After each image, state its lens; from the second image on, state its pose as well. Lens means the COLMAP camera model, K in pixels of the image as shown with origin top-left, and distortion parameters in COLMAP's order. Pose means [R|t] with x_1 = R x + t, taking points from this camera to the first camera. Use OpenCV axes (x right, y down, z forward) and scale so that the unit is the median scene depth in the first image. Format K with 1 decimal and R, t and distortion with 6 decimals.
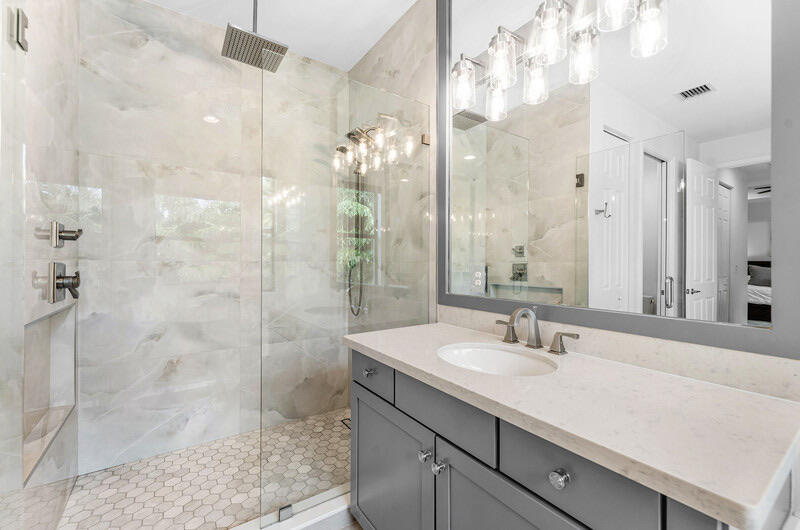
lens RADIAL K [[332.1, 0, 397.4], [0, 332.1, 264.5], [0, 0, 1]] dist [-0.001696, 0.000531]
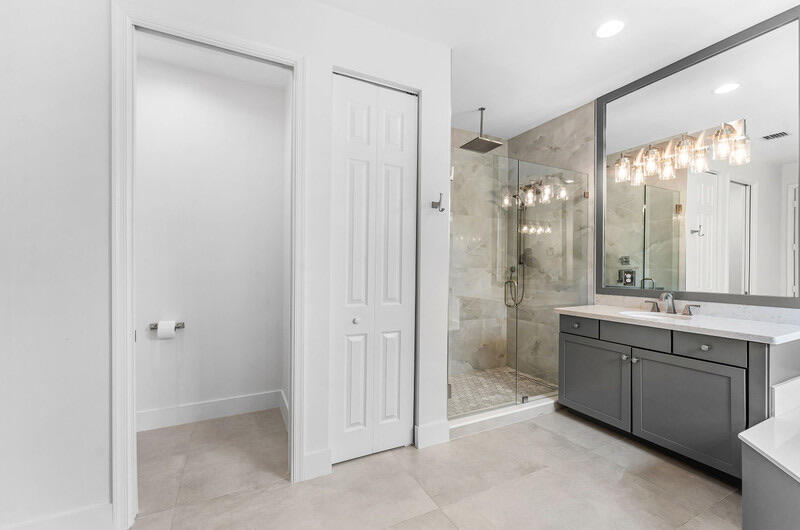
lens RADIAL K [[332.1, 0, 401.8], [0, 332.1, 268.9], [0, 0, 1]] dist [-0.001696, 0.000531]
pose [[0.991658, 0.002665, -0.128871, -0.542722], [-0.003033, 0.999992, -0.002657, 0.000981], [0.128863, 0.003026, 0.991658, -0.674107]]
